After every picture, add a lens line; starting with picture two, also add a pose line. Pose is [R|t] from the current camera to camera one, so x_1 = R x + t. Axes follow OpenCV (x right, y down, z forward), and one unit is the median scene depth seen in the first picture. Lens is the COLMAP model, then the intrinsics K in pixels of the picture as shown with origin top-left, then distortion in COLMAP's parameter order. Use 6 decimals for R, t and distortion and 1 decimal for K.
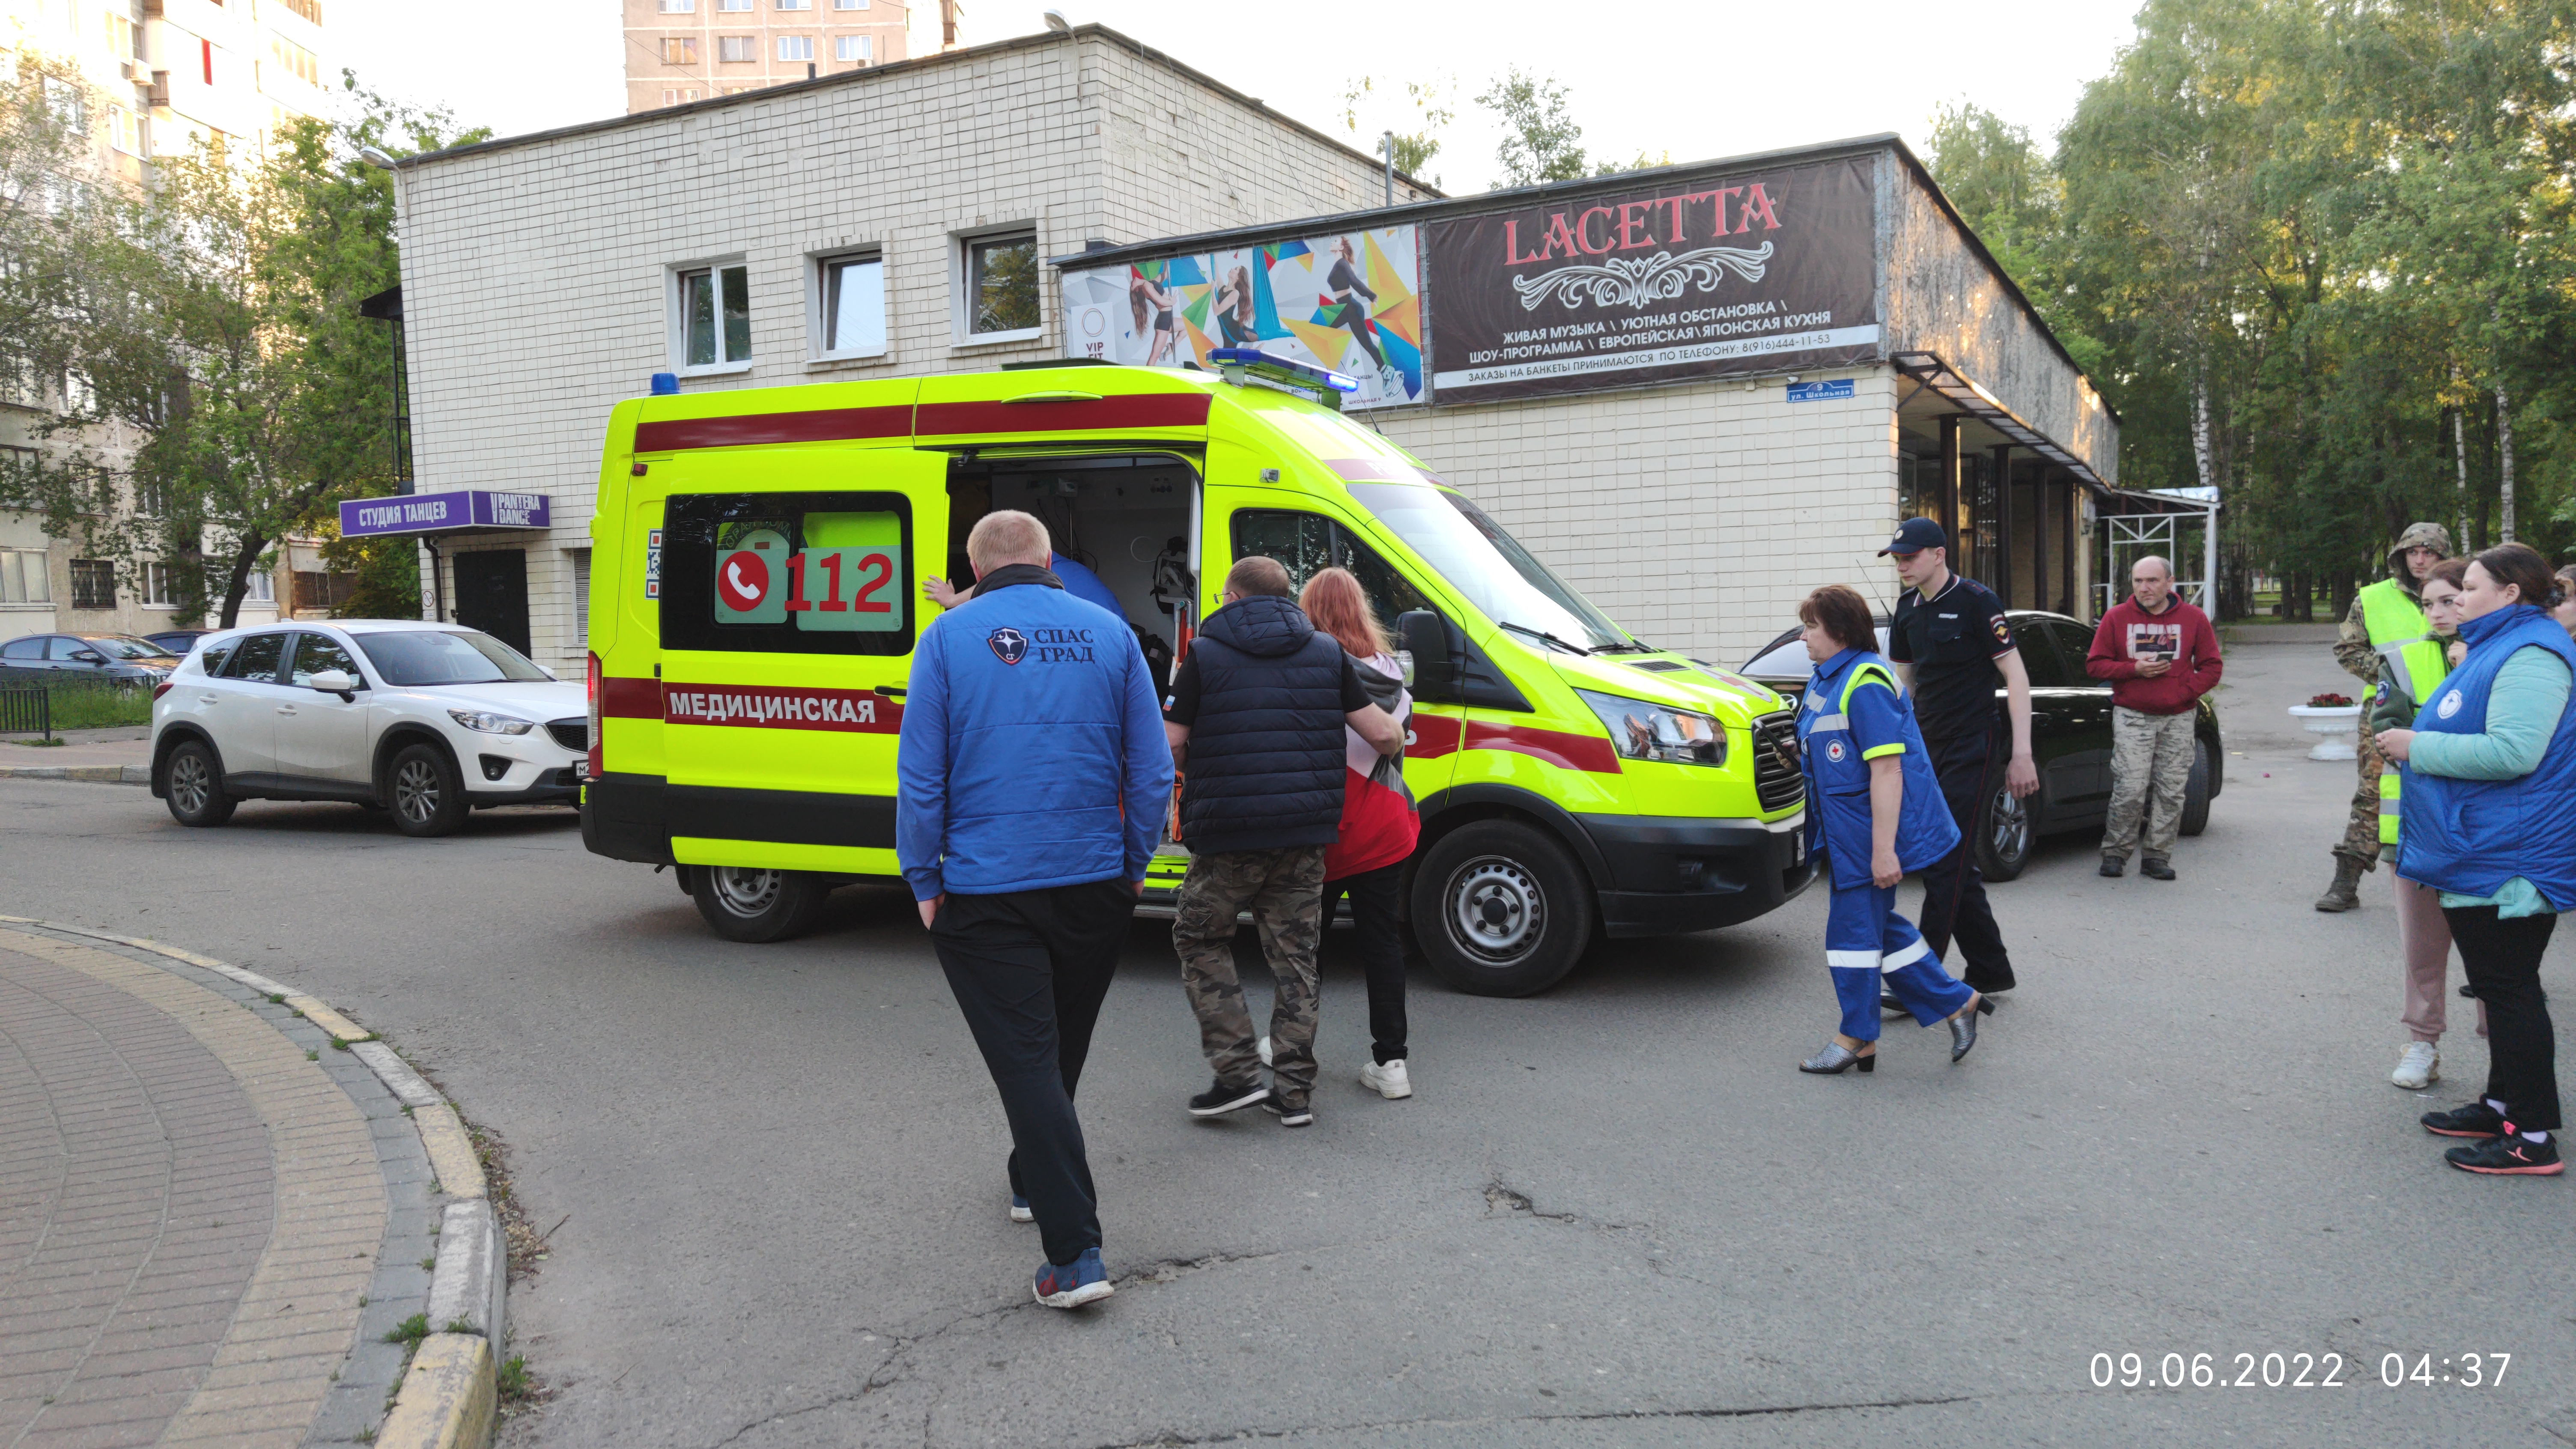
lens RADIAL K [[1789.3, 0, 1302.2], [0, 1789.3, 682.1], [0, 0, 1]] dist [0.114392, -0.137717]
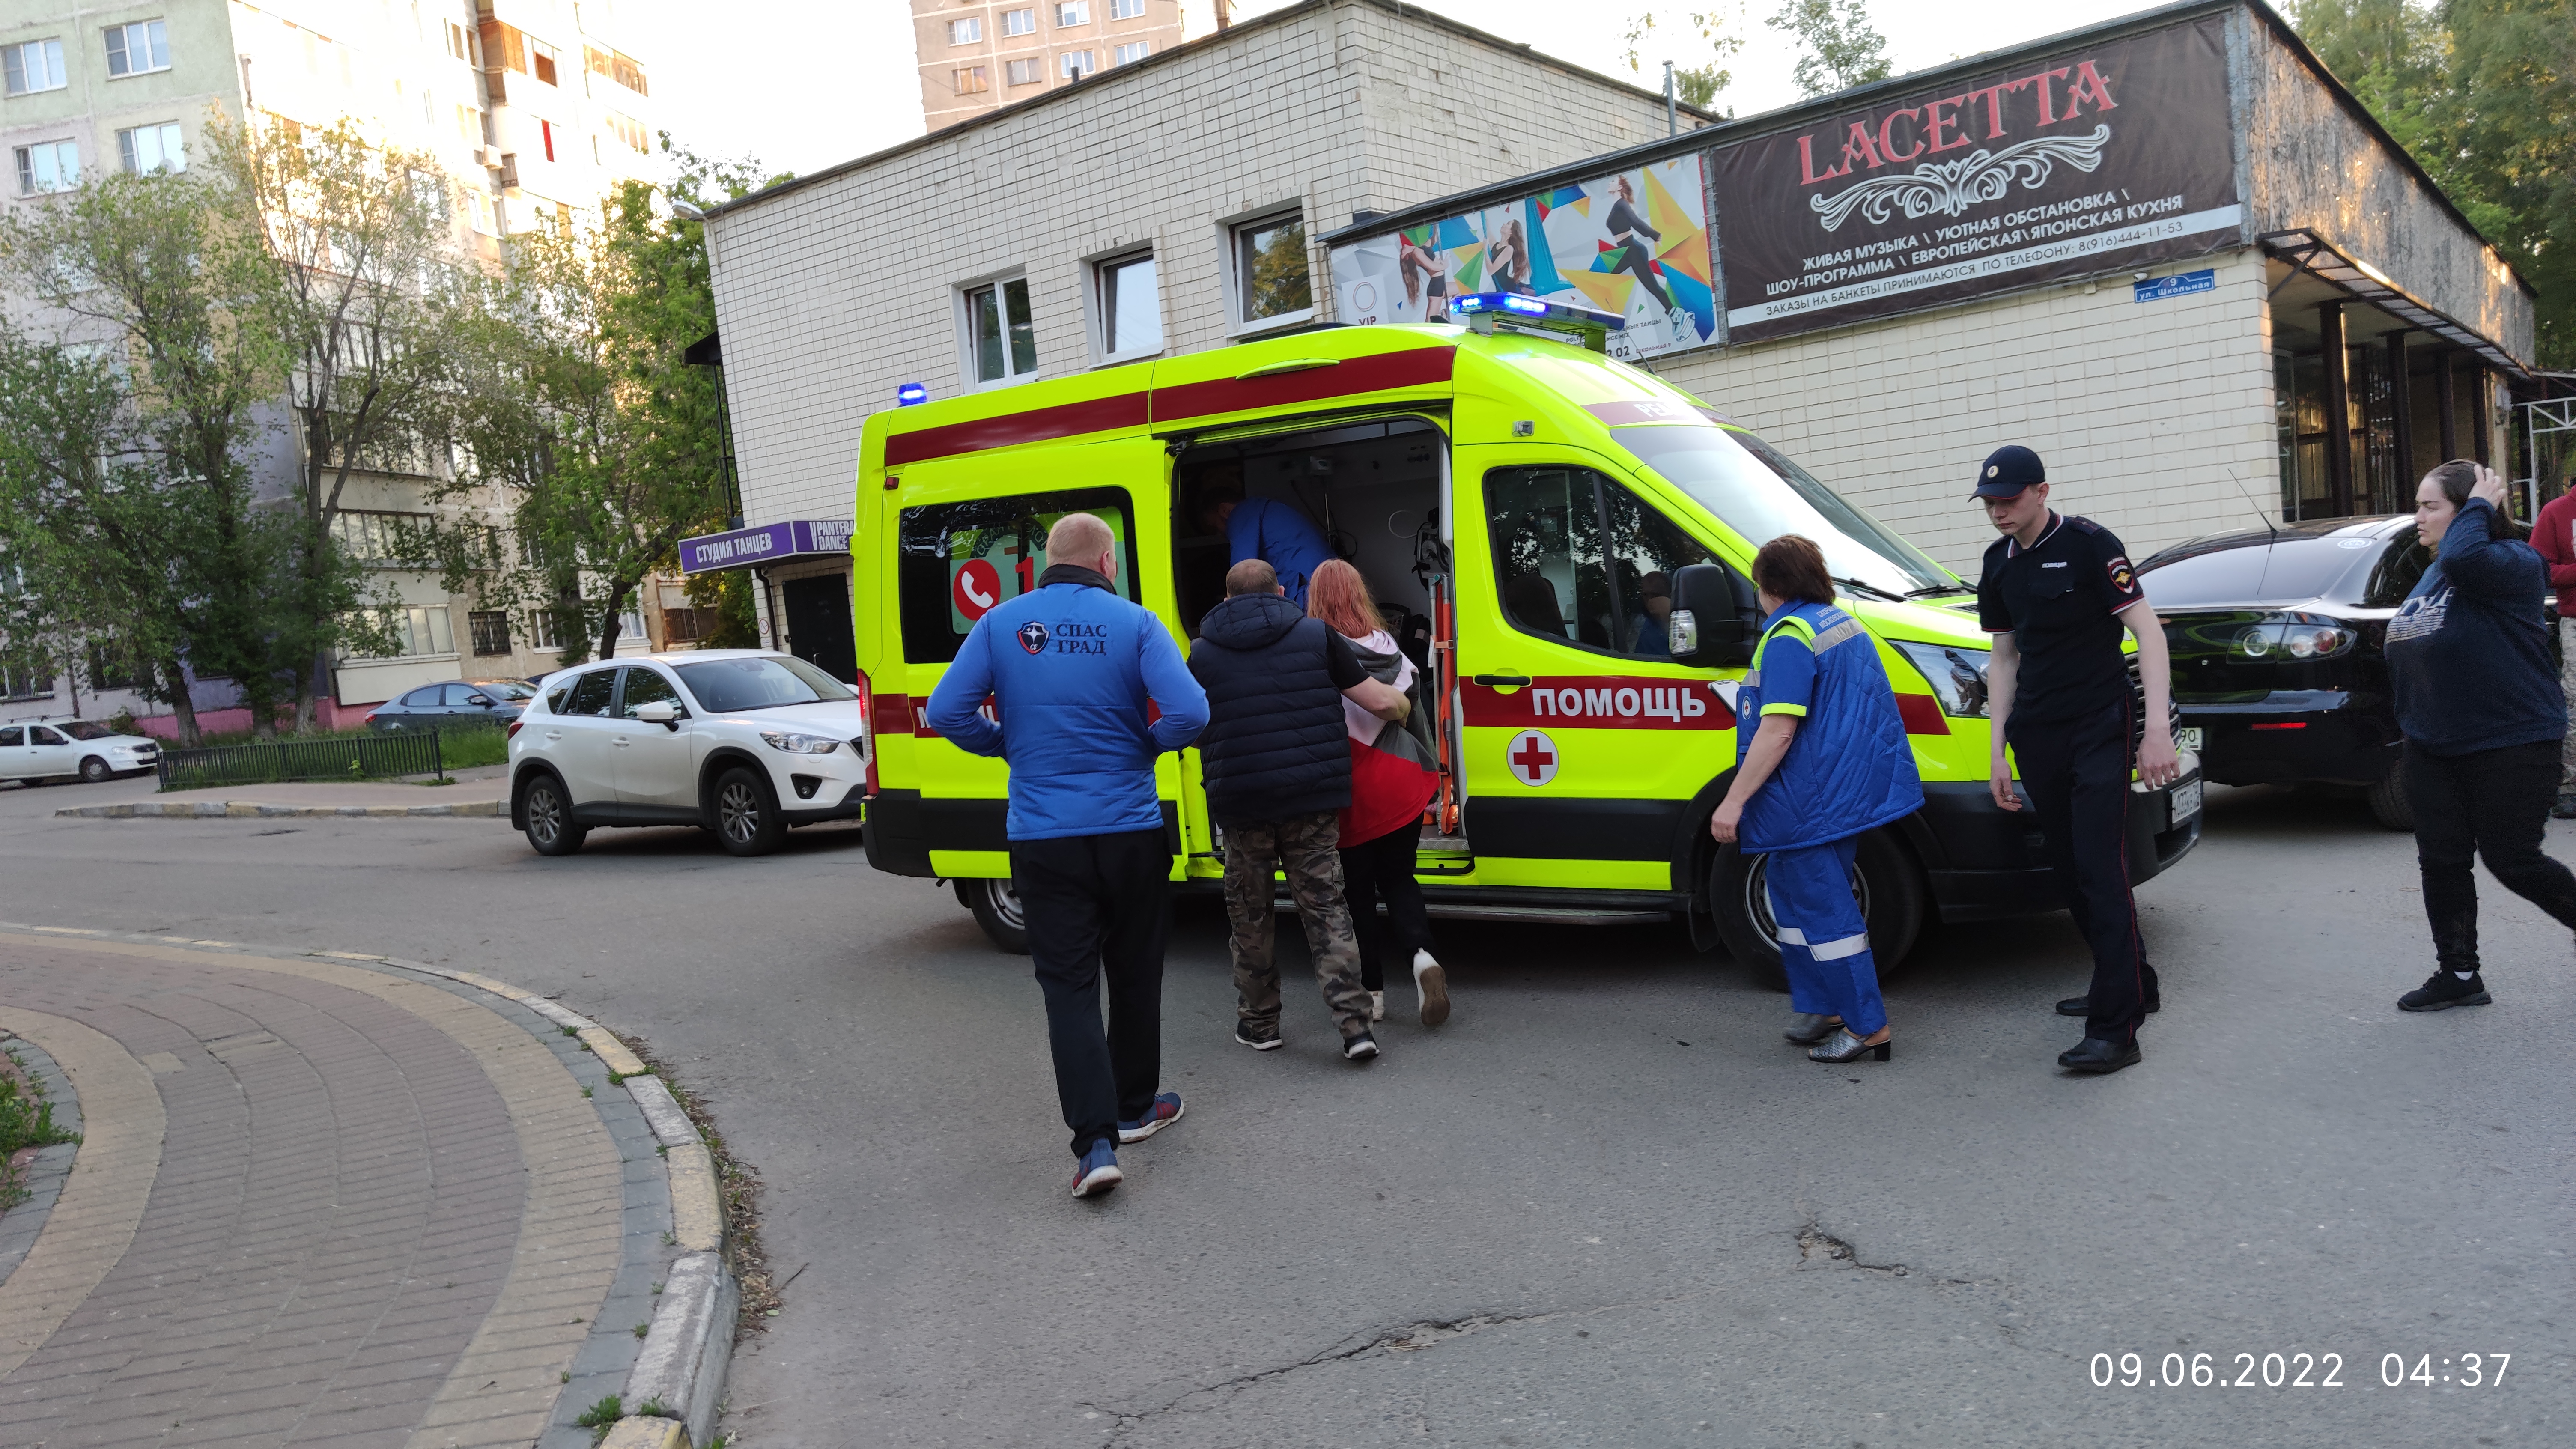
lens RADIAL K [[1795.2, 0, 1288.0], [0, 1795.2, 724.5], [0, 0, 1]] dist [0.081396, -0.093935]
pose [[0.981568, -0.058496, -0.181939, 0.006902], [0.064931, 0.997450, 0.029612, -0.000309], [0.179742, -0.040880, 0.982864, 0.023757]]
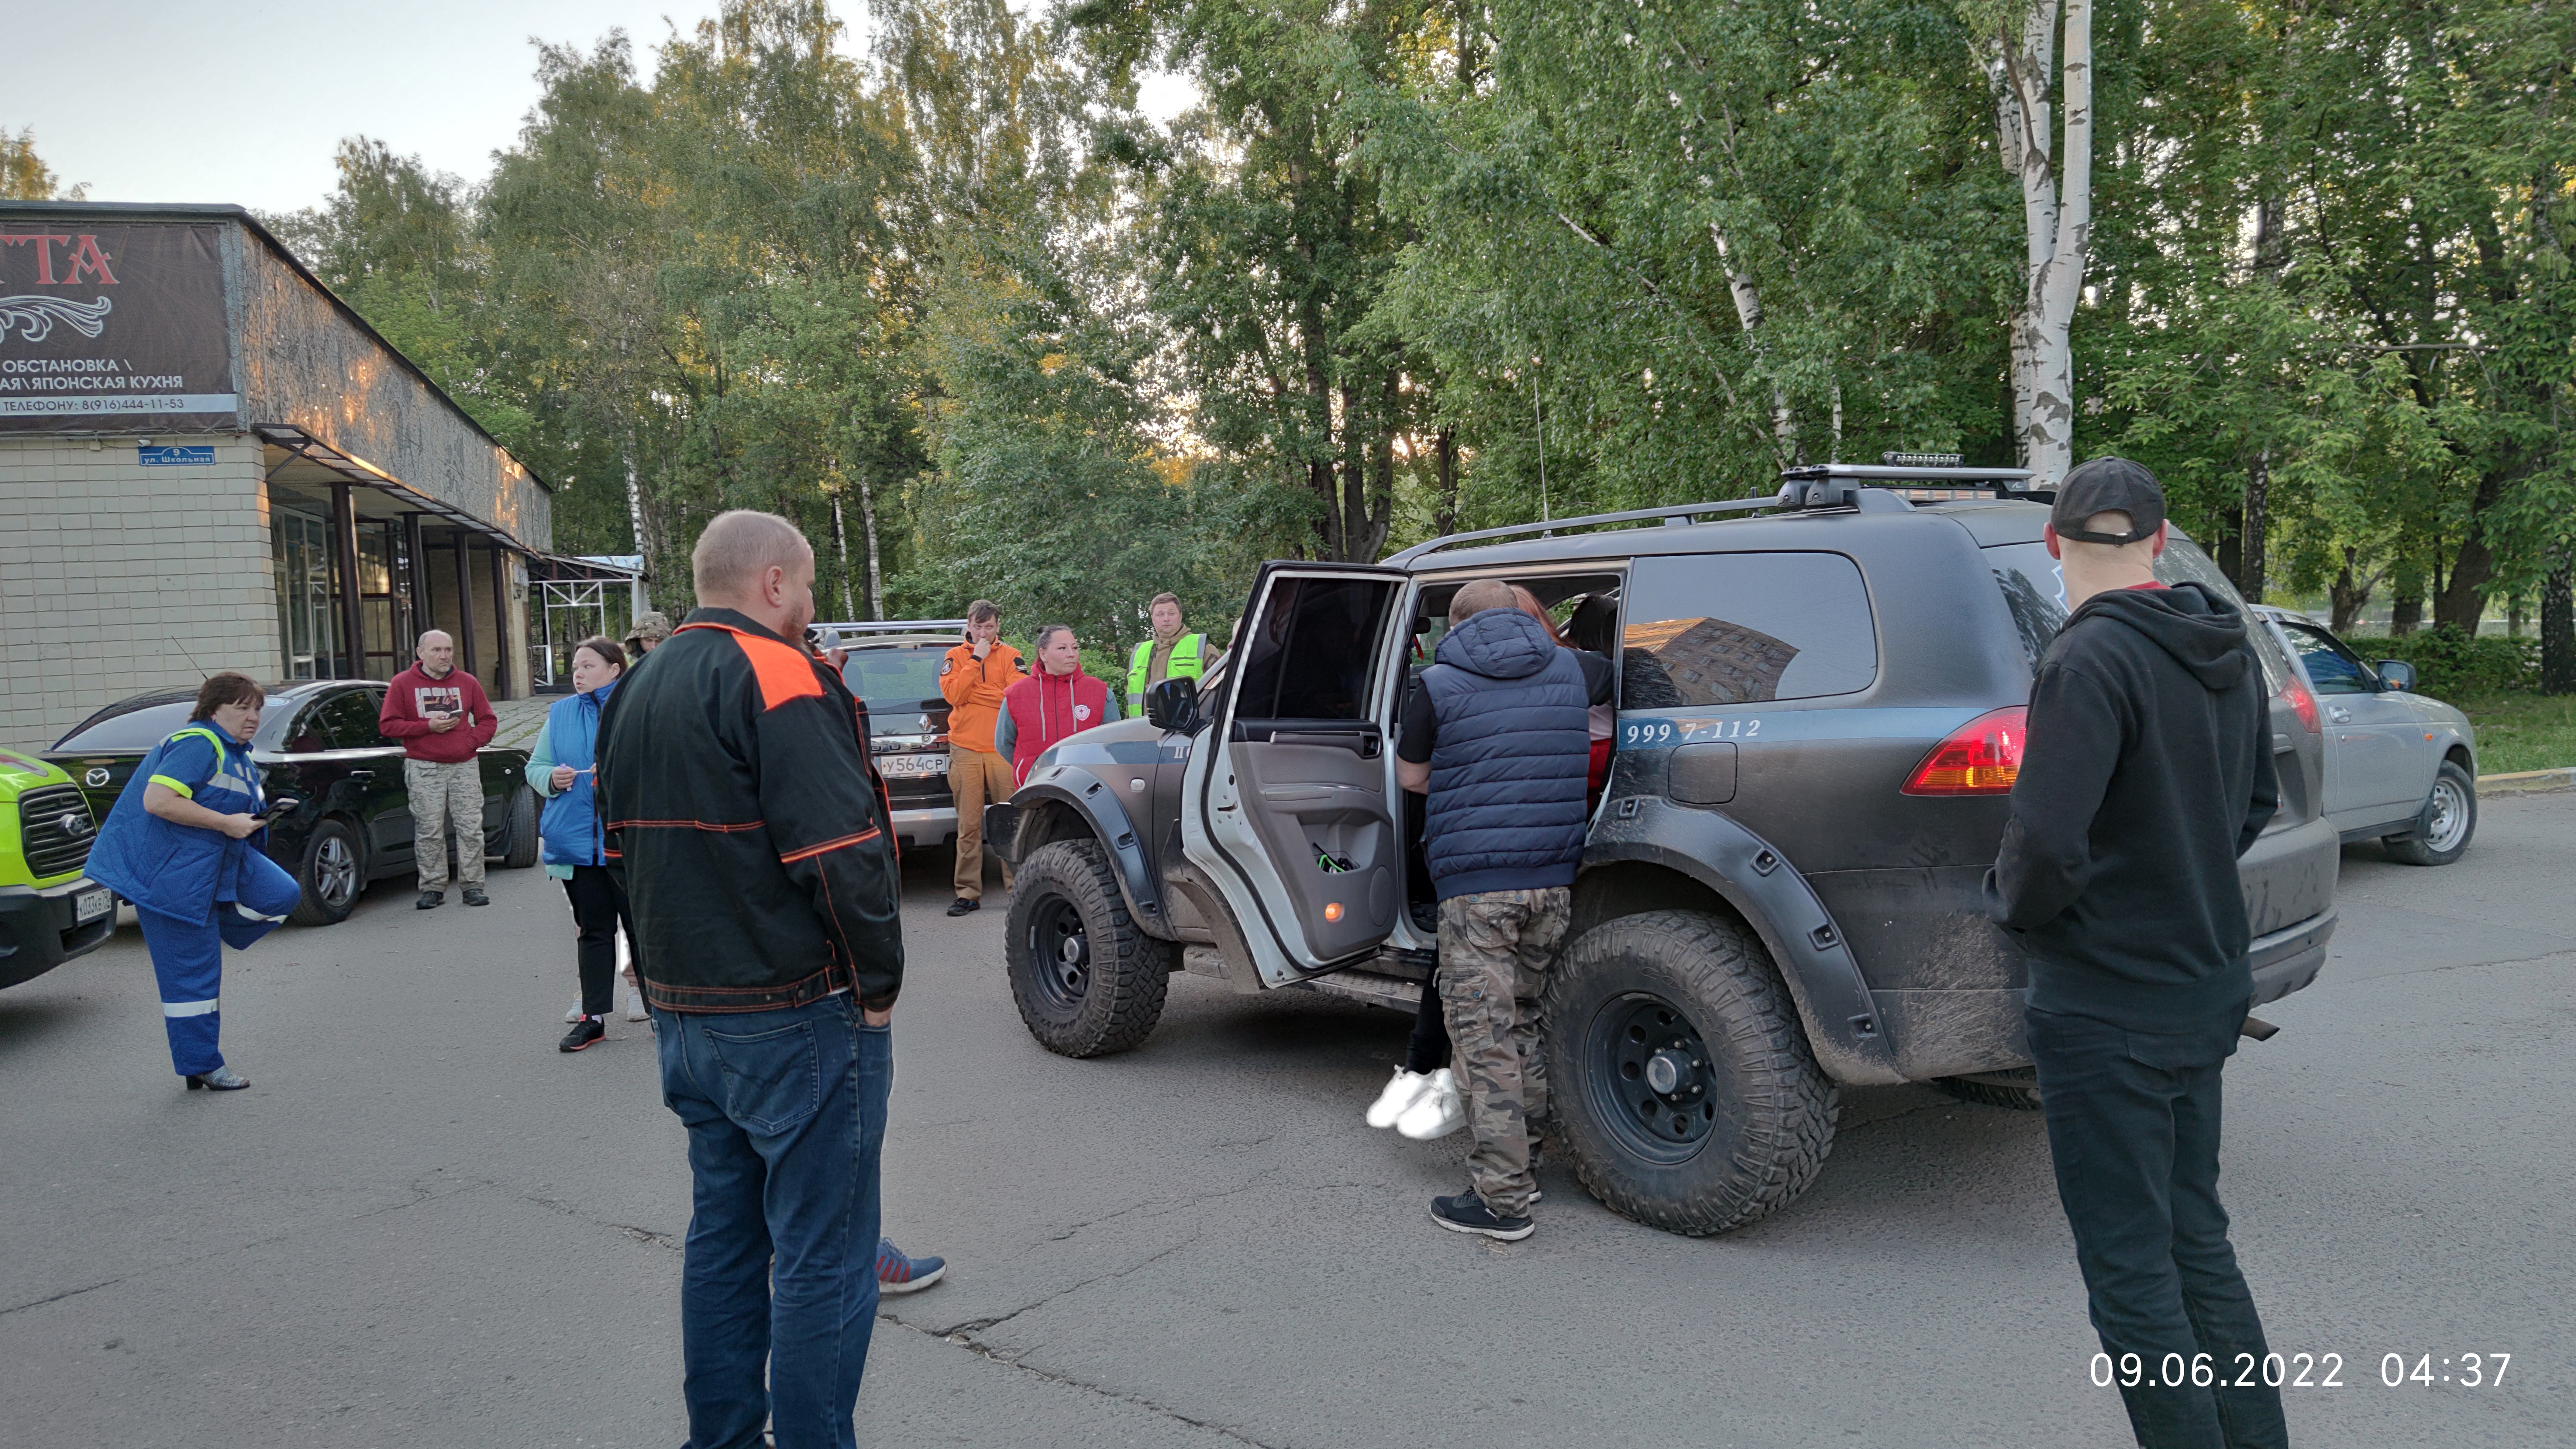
lens RADIAL K [[1795.2, 0, 1288.0], [0, 1795.2, 724.5], [0, 0, 1]] dist [0.081396, -0.093935]
pose [[0.704642, -0.046843, 0.708015, 0.003617], [0.053745, 0.998476, 0.012571, 0.002757], [-0.707525, 0.029194, 0.706085, -0.092966]]
